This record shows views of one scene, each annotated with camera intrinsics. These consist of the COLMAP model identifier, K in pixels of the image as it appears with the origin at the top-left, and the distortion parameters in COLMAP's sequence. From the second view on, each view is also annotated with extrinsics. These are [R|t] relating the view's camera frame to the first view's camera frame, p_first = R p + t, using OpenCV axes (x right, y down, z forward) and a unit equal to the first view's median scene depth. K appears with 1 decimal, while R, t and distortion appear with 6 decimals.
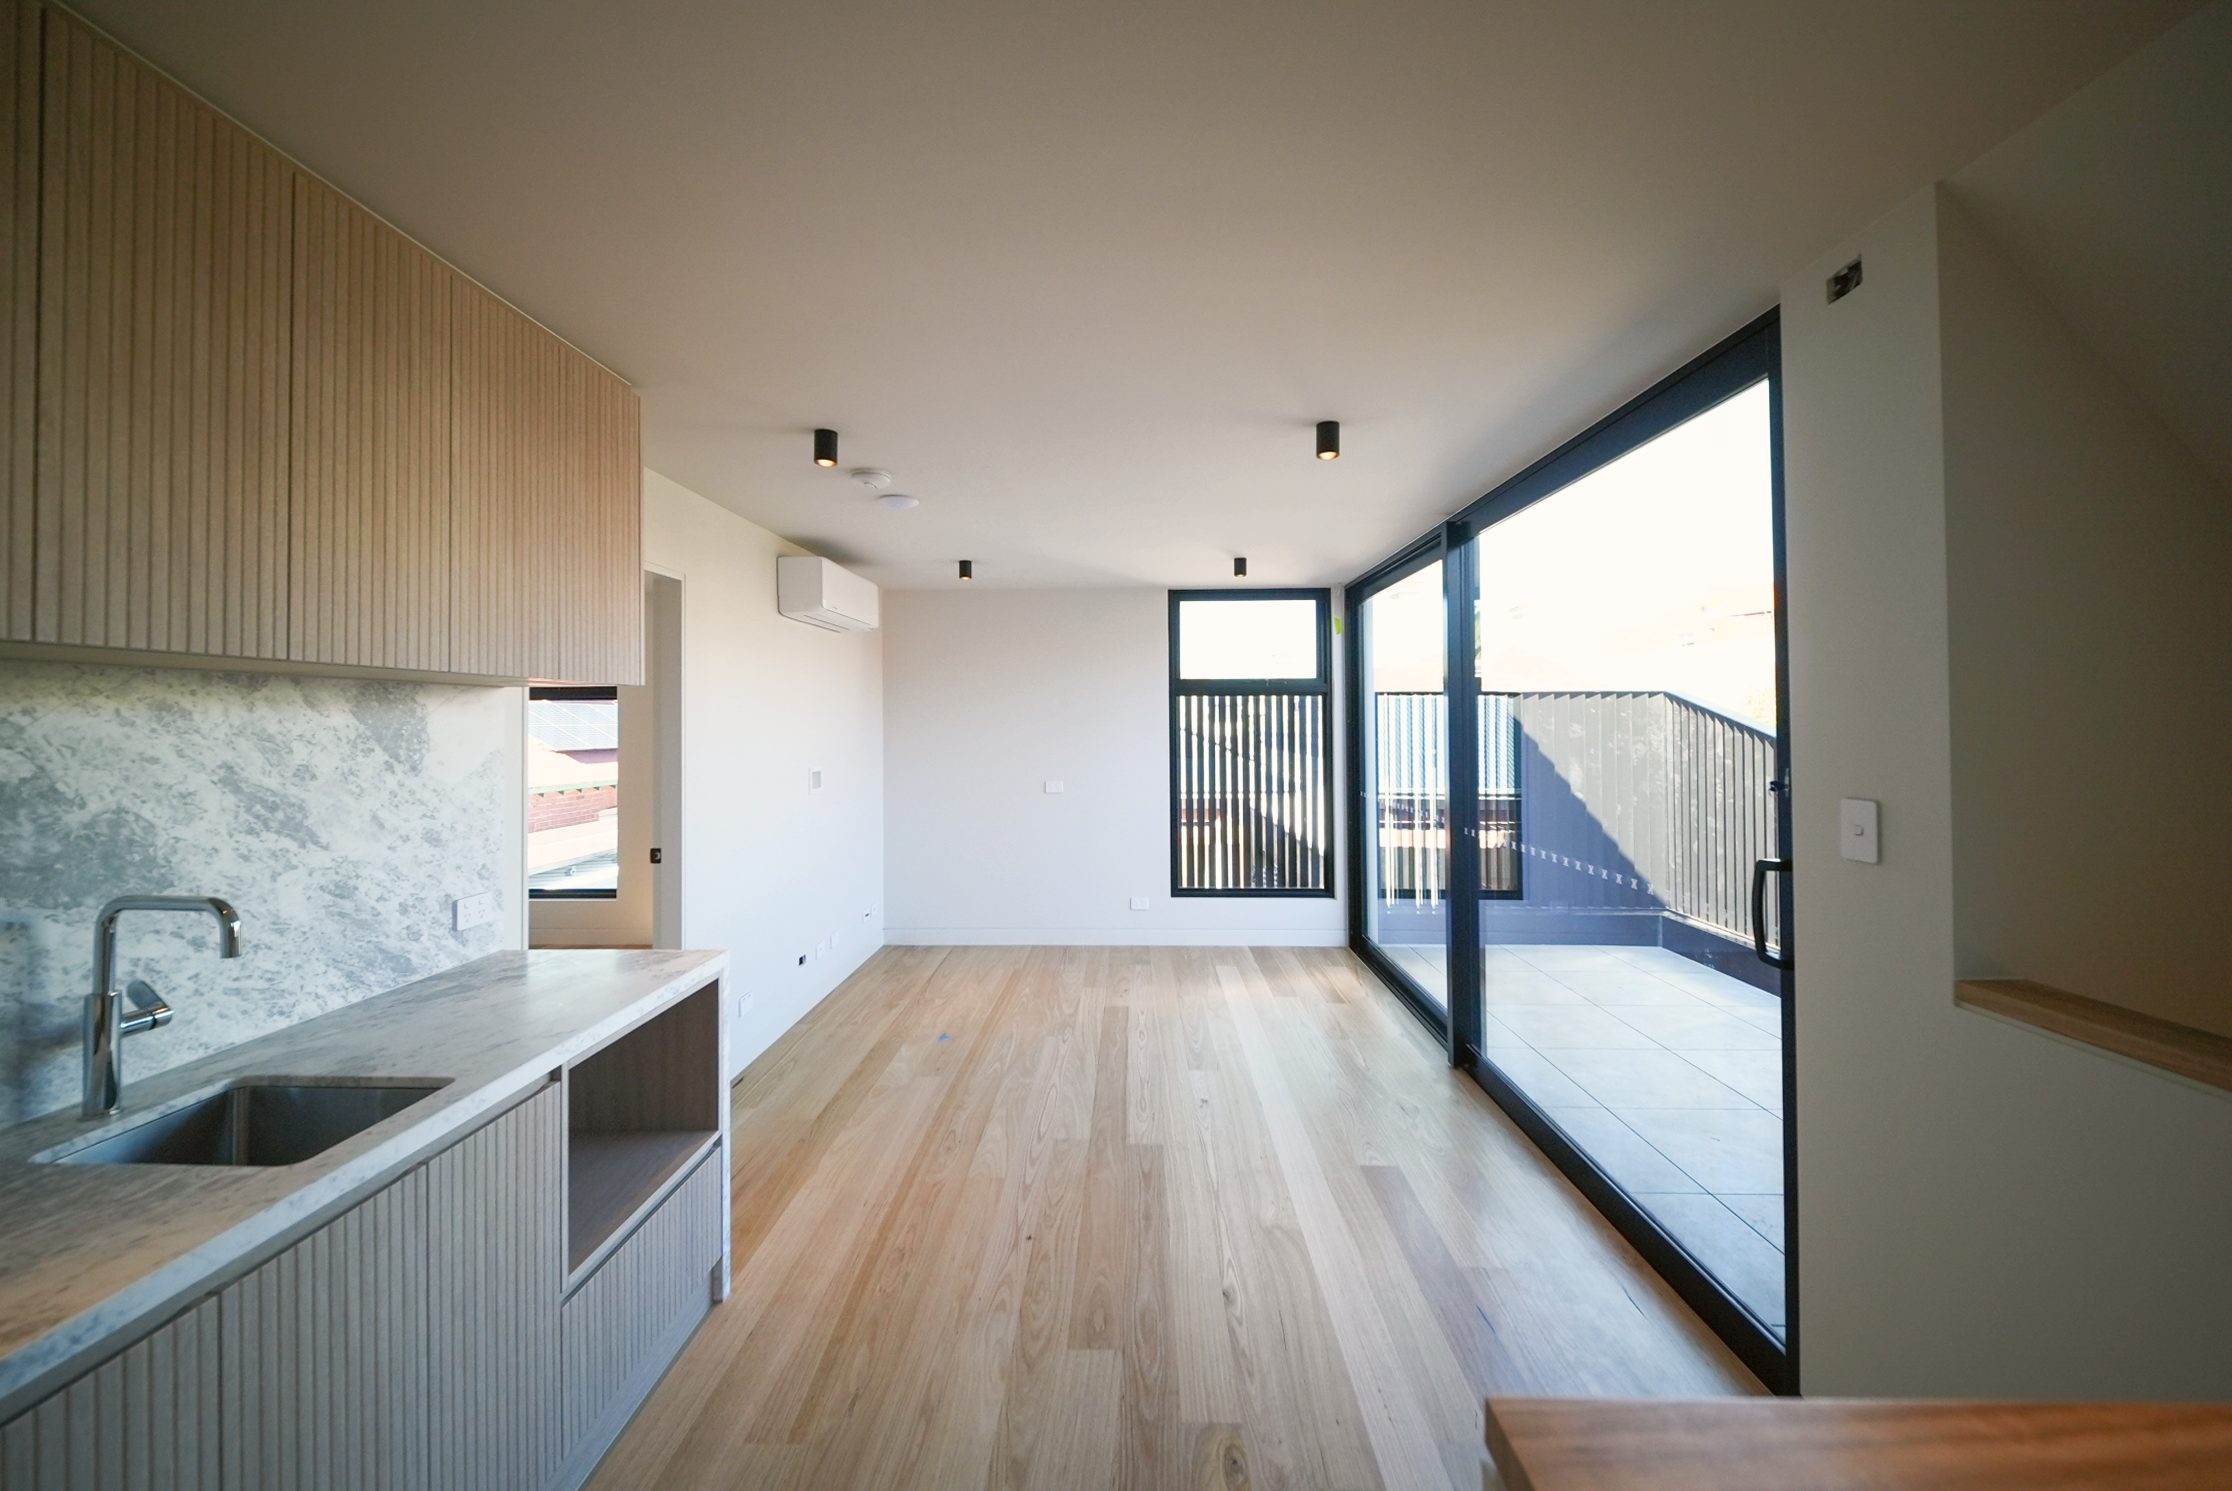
lens RADIAL K [[848.7, 0, 1103.6], [0, 848.7, 717.9], [0, 0, 1]] dist [0.014477, -0.010012]
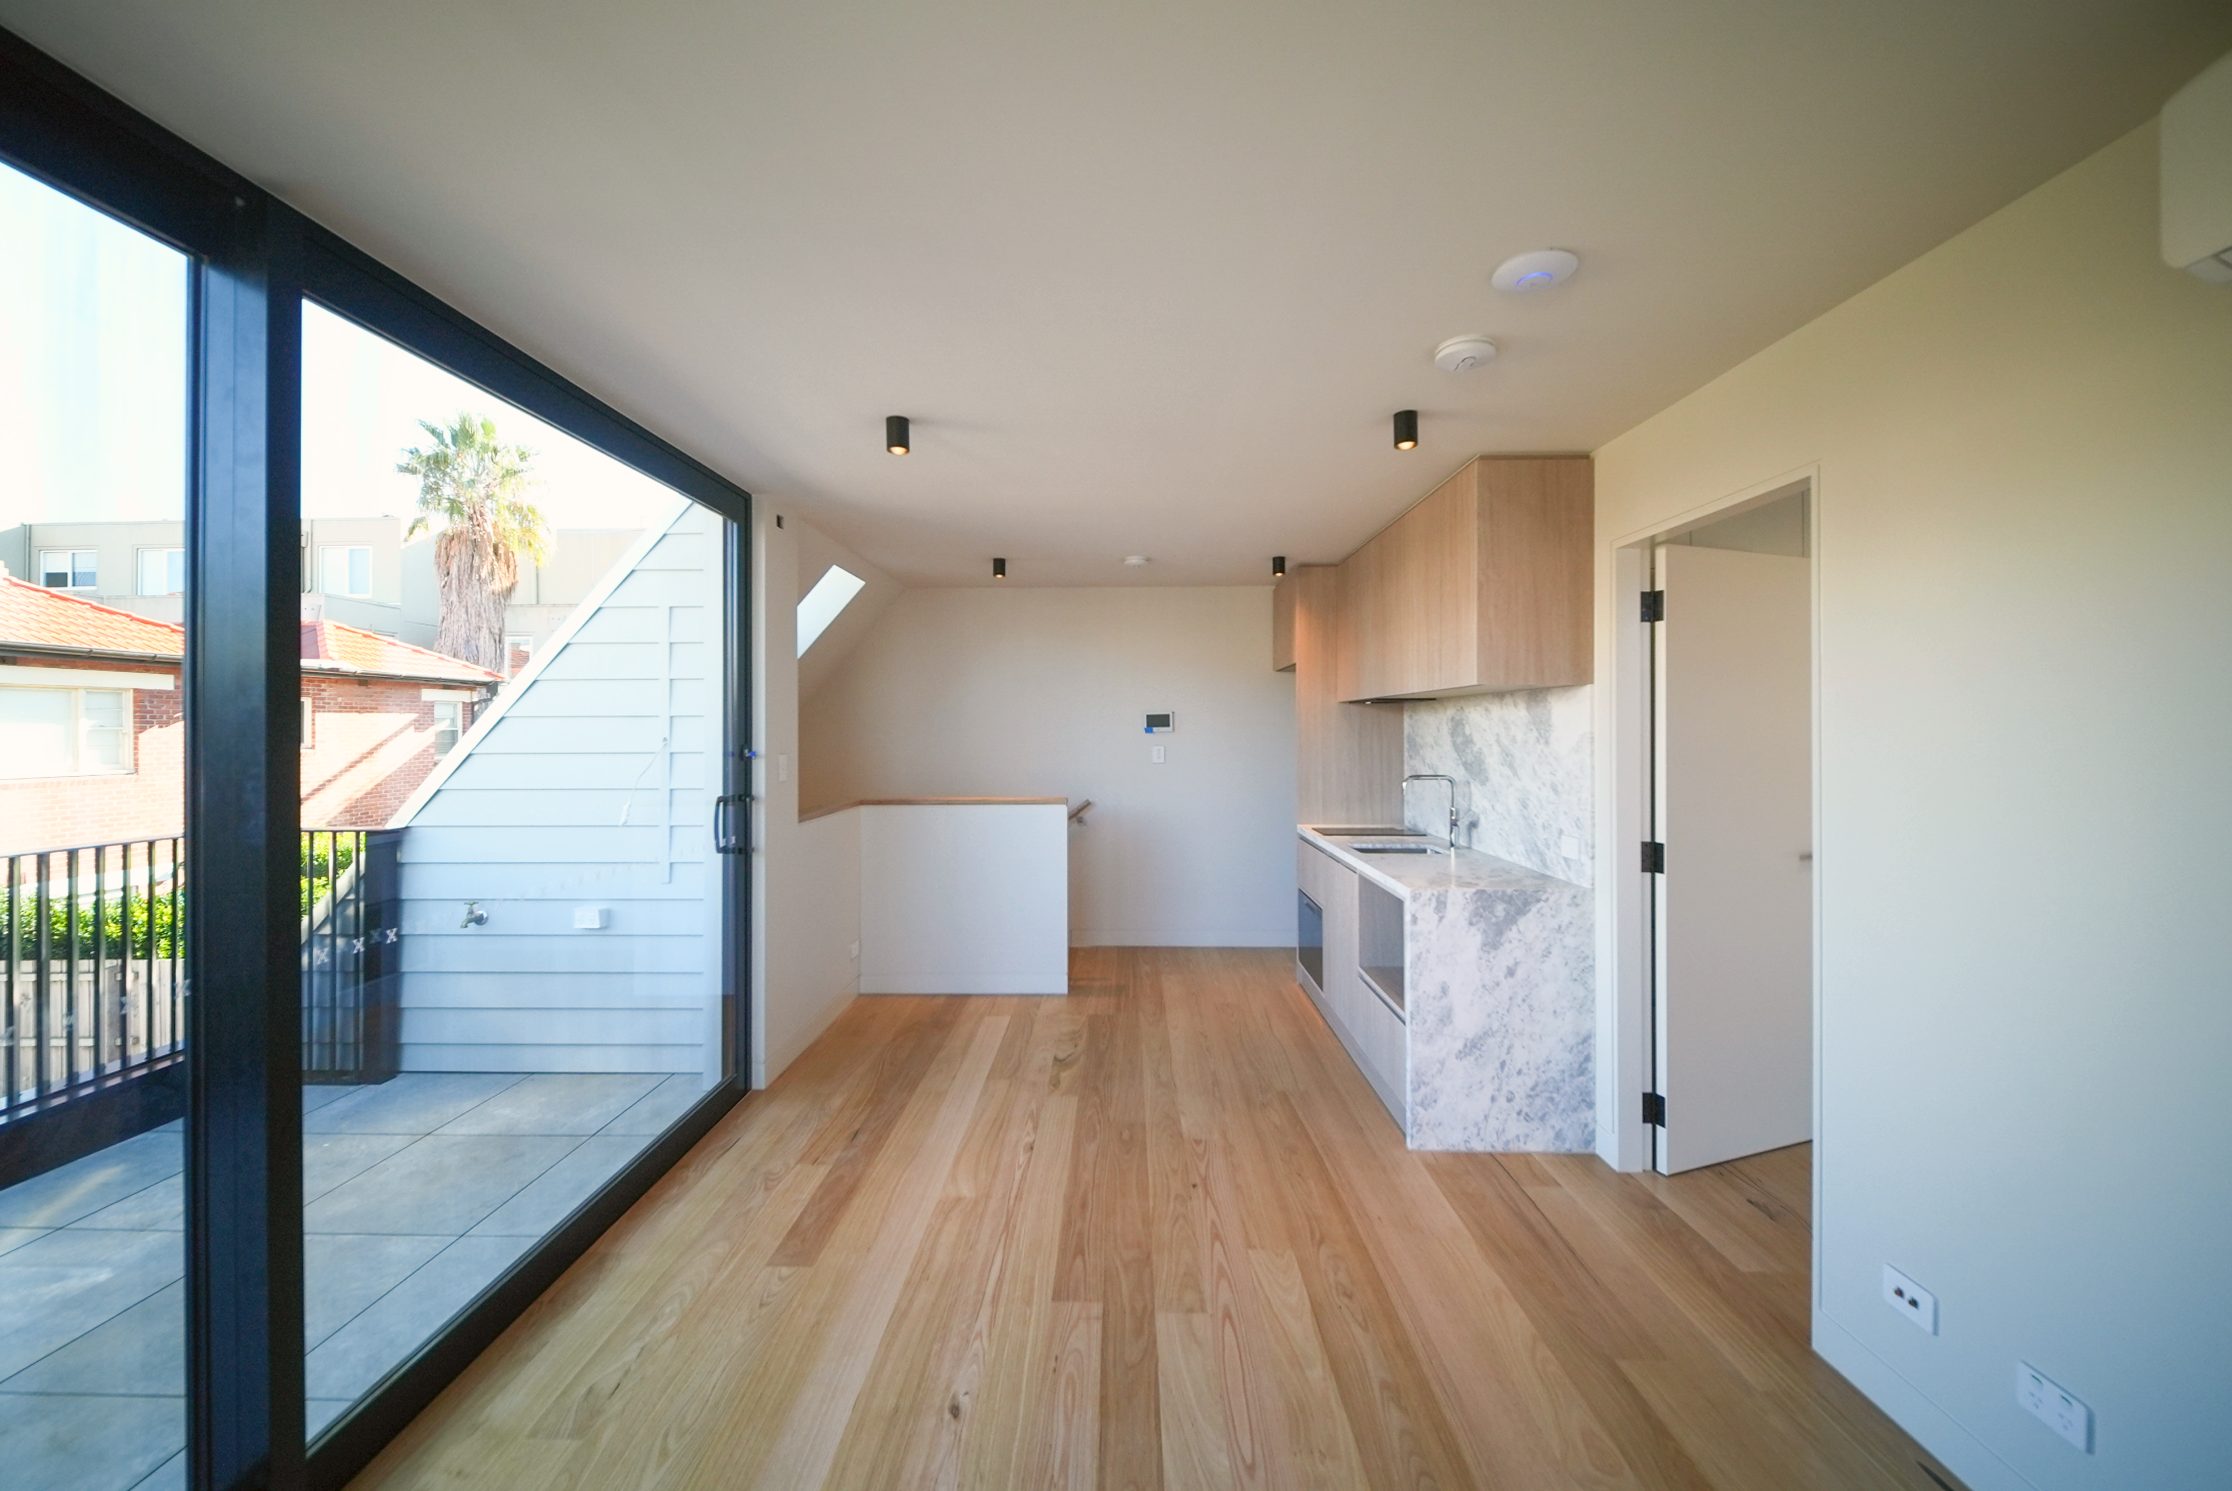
lens RADIAL K [[848.7, 0, 1103.6], [0, 848.7, 717.9], [0, 0, 1]] dist [0.014477, -0.010012]
pose [[-0.999889, 0.008060, -0.012507, 0.037422], [0.008282, 0.999807, -0.017799, 0.028413], [0.012361, -0.017901, -0.999763, 2.096794]]
